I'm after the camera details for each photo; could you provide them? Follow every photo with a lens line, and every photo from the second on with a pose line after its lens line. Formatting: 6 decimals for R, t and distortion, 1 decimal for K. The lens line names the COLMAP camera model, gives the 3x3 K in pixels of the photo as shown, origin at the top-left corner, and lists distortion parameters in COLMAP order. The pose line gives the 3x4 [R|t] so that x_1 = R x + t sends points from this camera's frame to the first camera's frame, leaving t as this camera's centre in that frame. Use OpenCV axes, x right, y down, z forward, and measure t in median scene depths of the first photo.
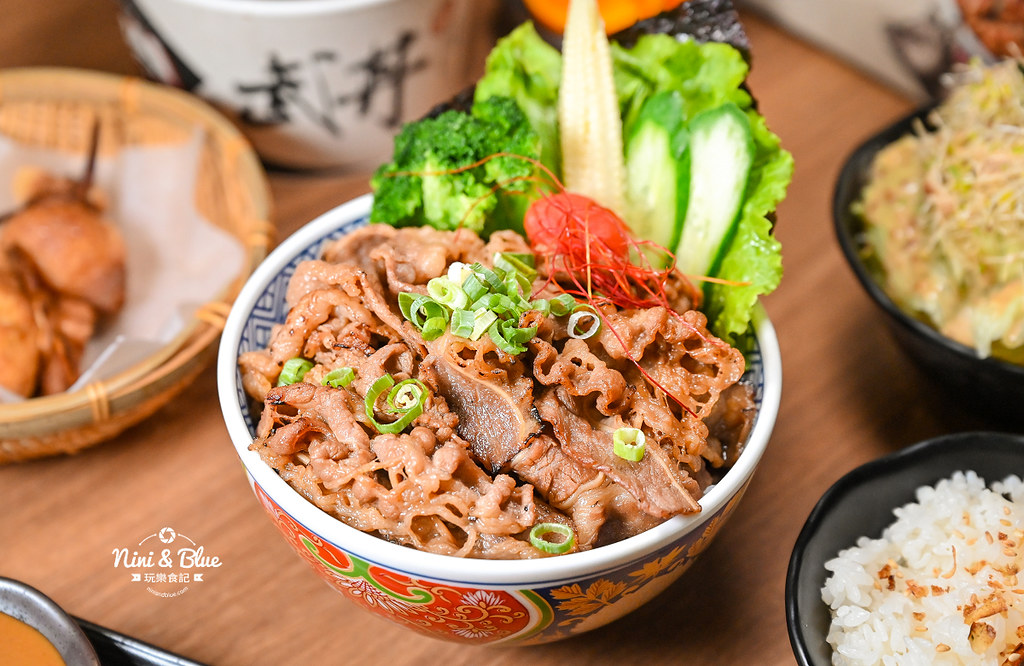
lens RADIAL K [[1941.2, 0, 512.0], [0, 1941.2, 333.0], [0, 0, 1]] dist [-0.036393, 0.044505]
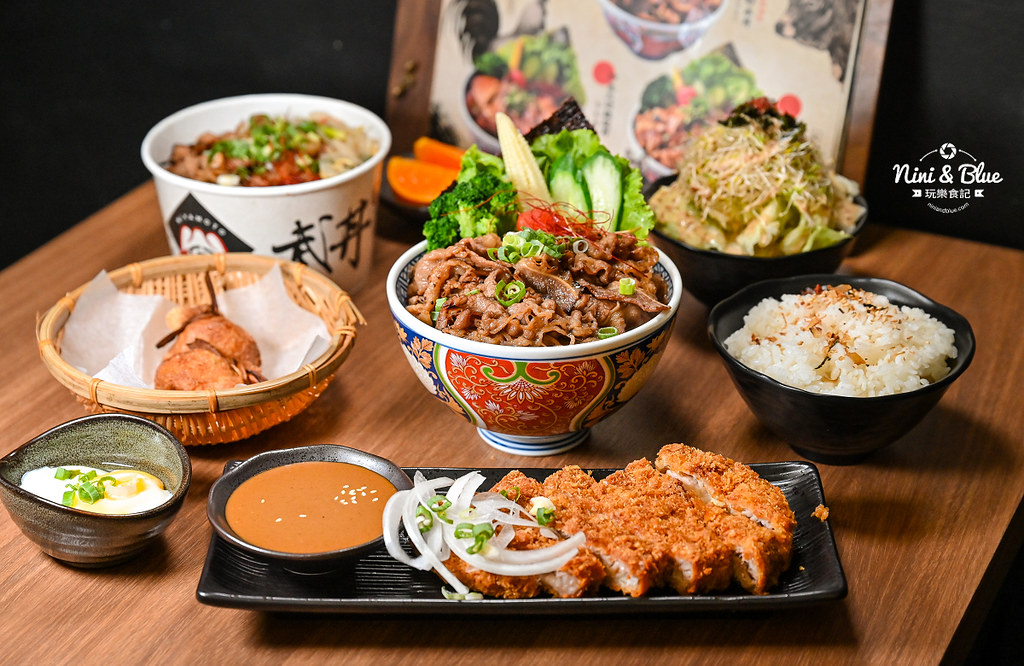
lens RADIAL K [[1941.2, 0, 512.0], [0, 1941.2, 333.0], [0, 0, 1]] dist [-0.036393, 0.044505]
pose [[0.929105, -0.192173, 0.315965, -0.678720], [0.269234, 0.937217, -0.221669, 0.504662], [-0.253529, 0.291022, 0.922512, -0.786287]]
